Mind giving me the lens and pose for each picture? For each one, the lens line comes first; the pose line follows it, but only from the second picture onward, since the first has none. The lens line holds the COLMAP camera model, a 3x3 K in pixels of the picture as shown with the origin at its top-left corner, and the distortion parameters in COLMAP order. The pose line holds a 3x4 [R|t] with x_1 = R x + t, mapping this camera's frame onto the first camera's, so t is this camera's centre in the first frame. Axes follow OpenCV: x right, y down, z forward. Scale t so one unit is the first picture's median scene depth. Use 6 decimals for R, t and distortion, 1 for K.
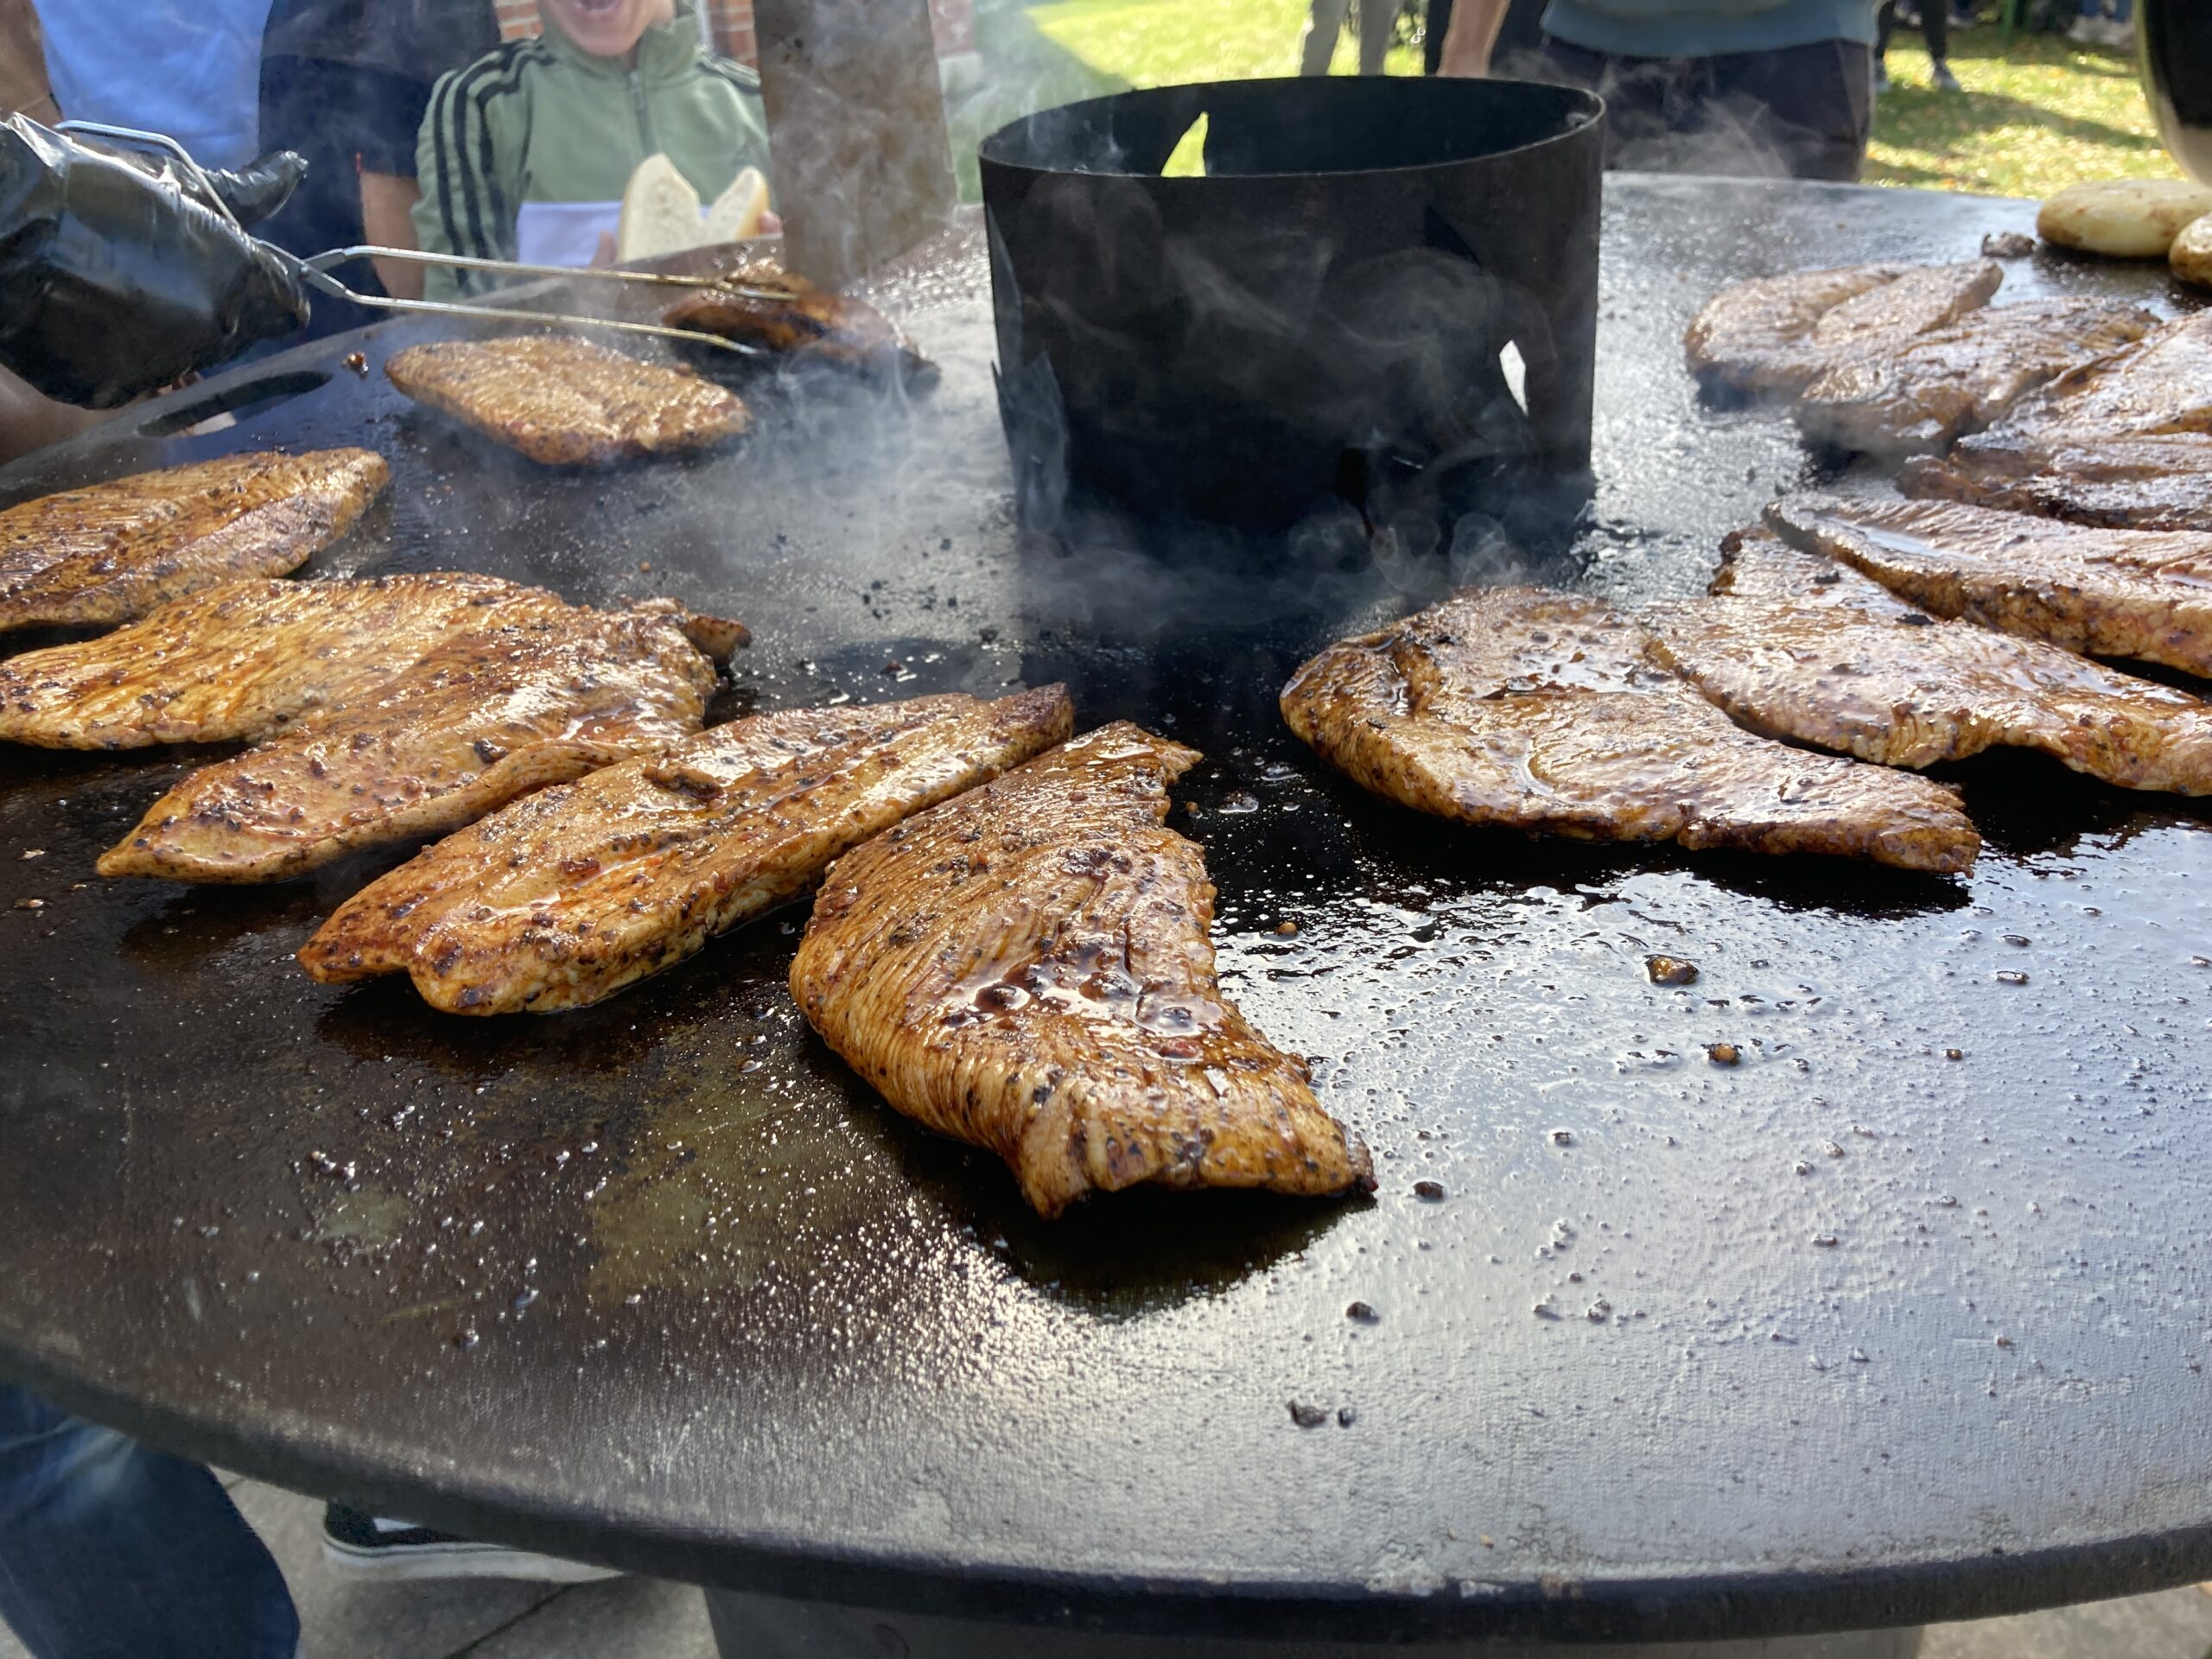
lens RADIAL K [[1777.0, 0, 1106.0], [0, 1777.0, 829.5], [0, 0, 1]] dist [-0.003690, -0.001147]
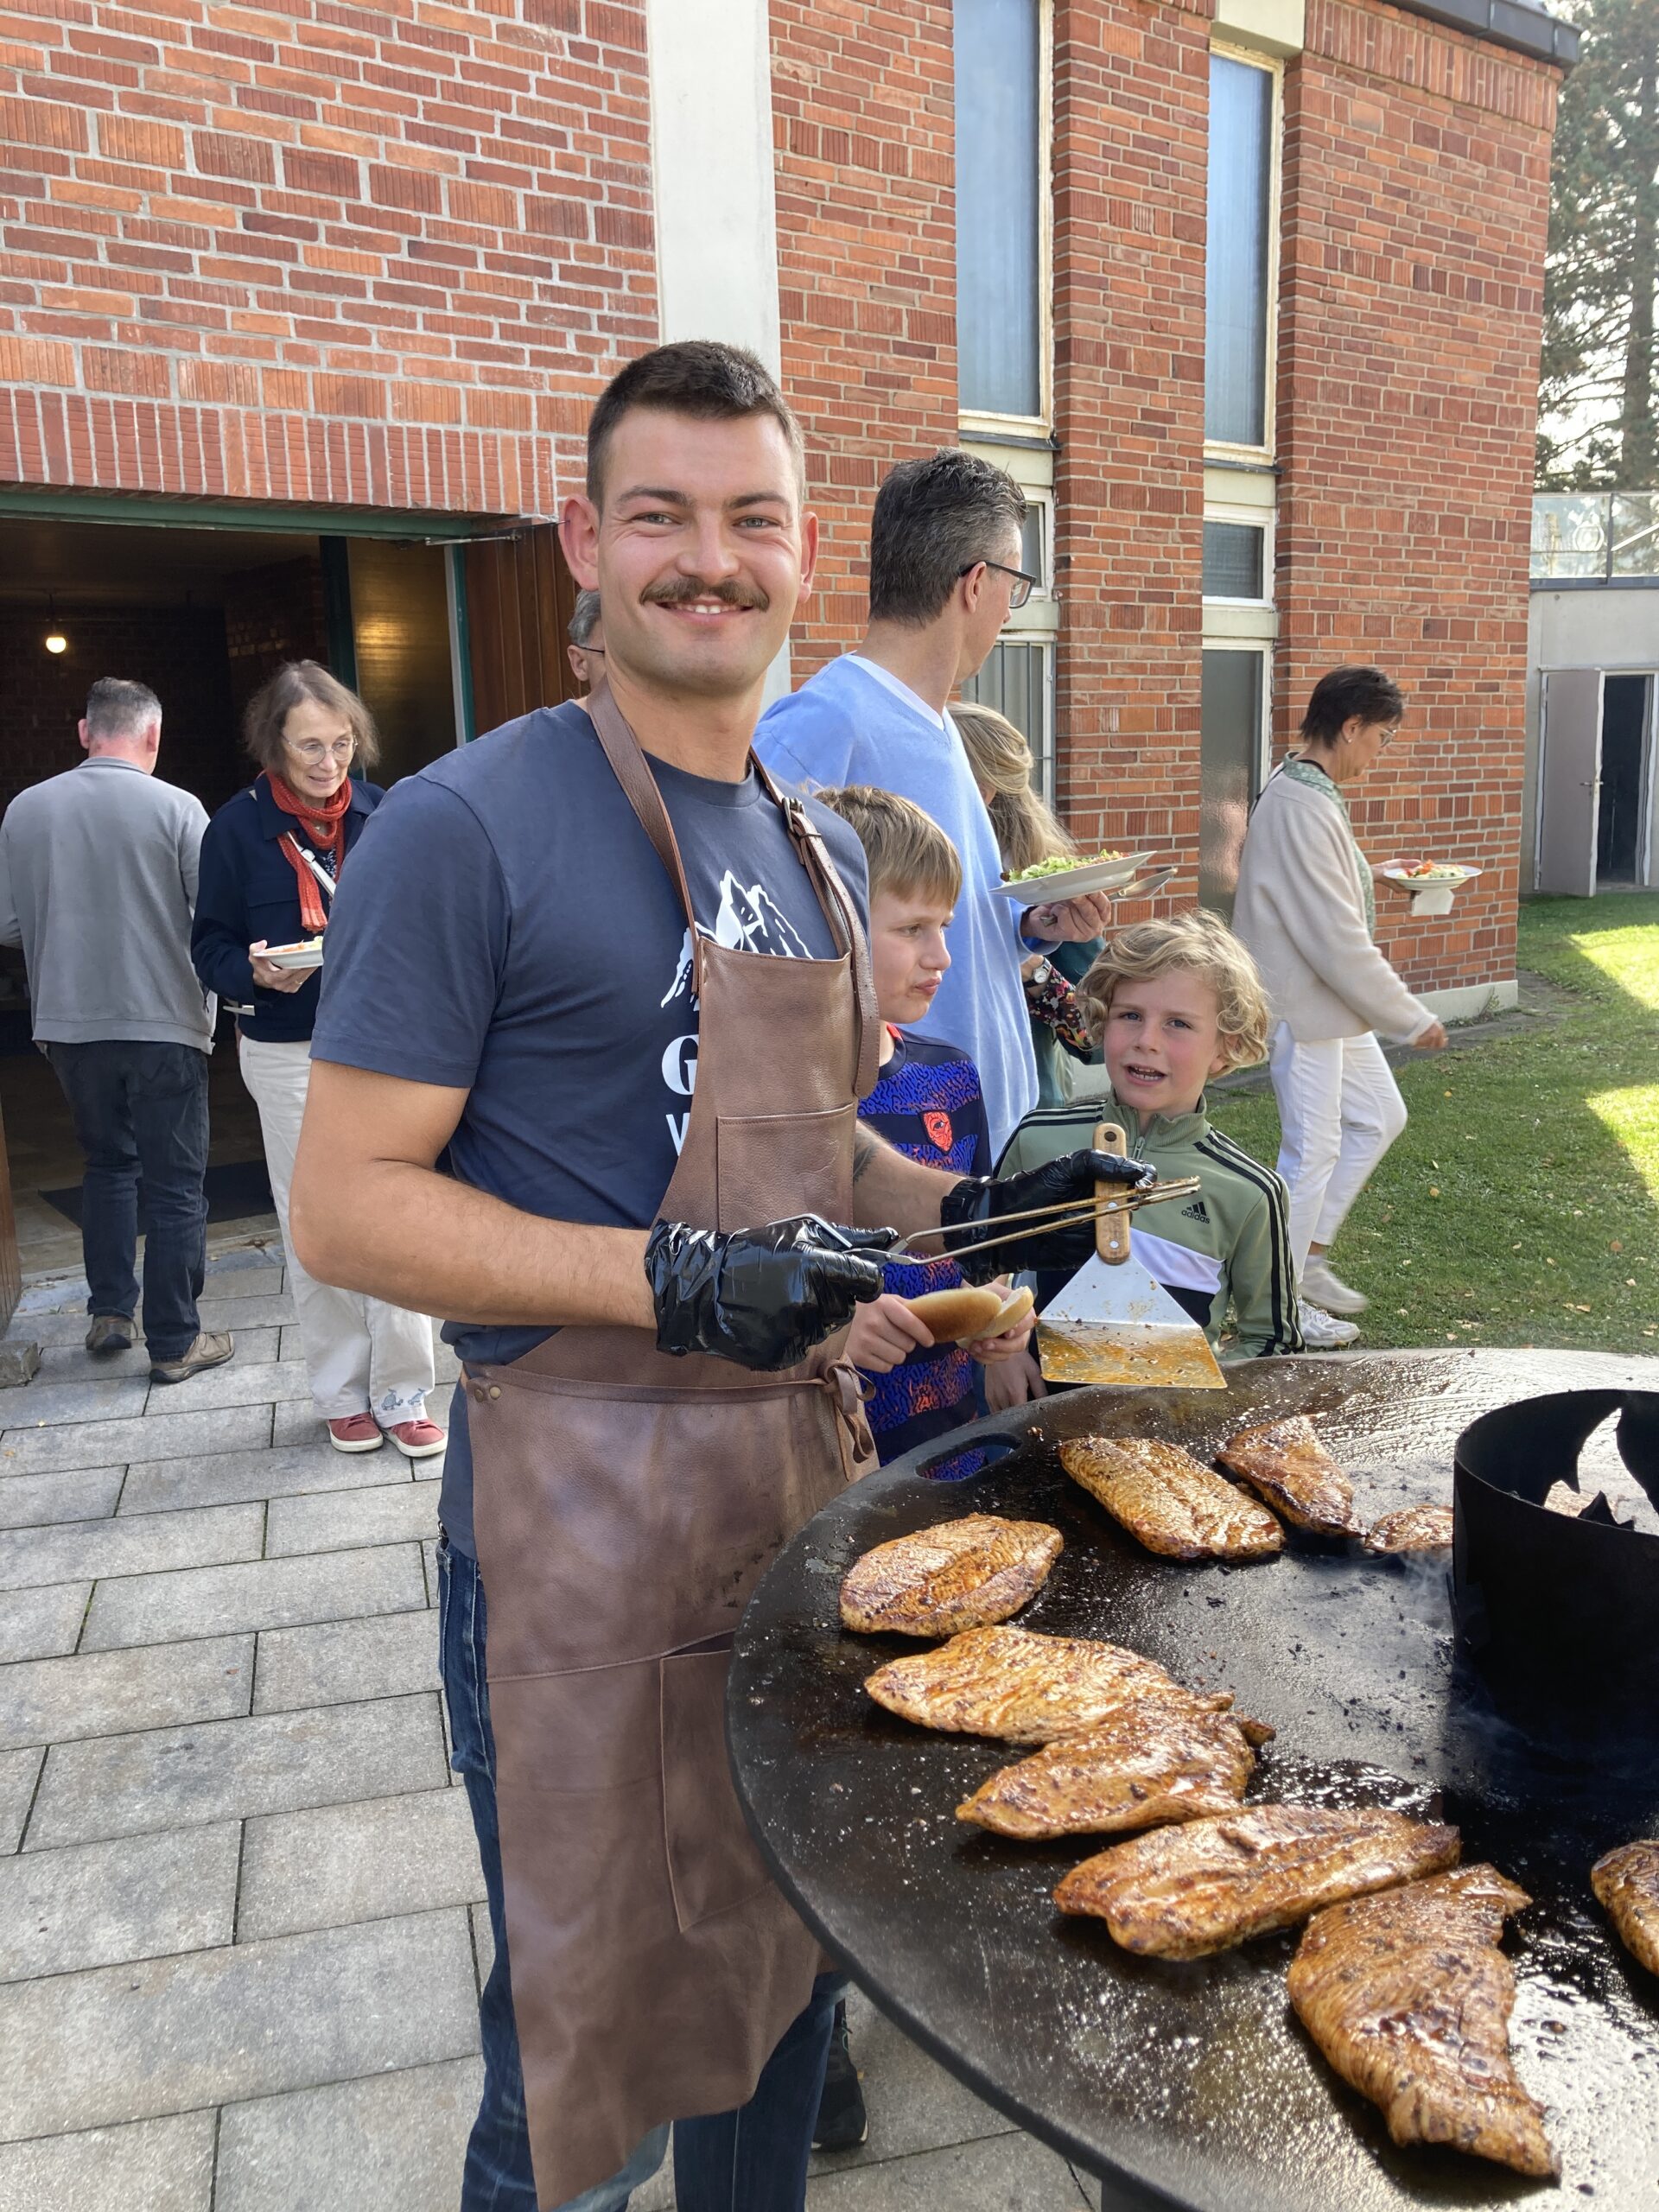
lens RADIAL K [[1795.7, 0, 829.5], [0, 1795.7, 1106.0], [0, 0, 1]] dist [0.016294, 0.018157]
pose [[0.906473, 0.102466, -0.409642, 0.086330], [-0.217494, 0.944827, -0.244944, -0.220000], [0.361942, 0.311130, 0.878747, -1.213560]]
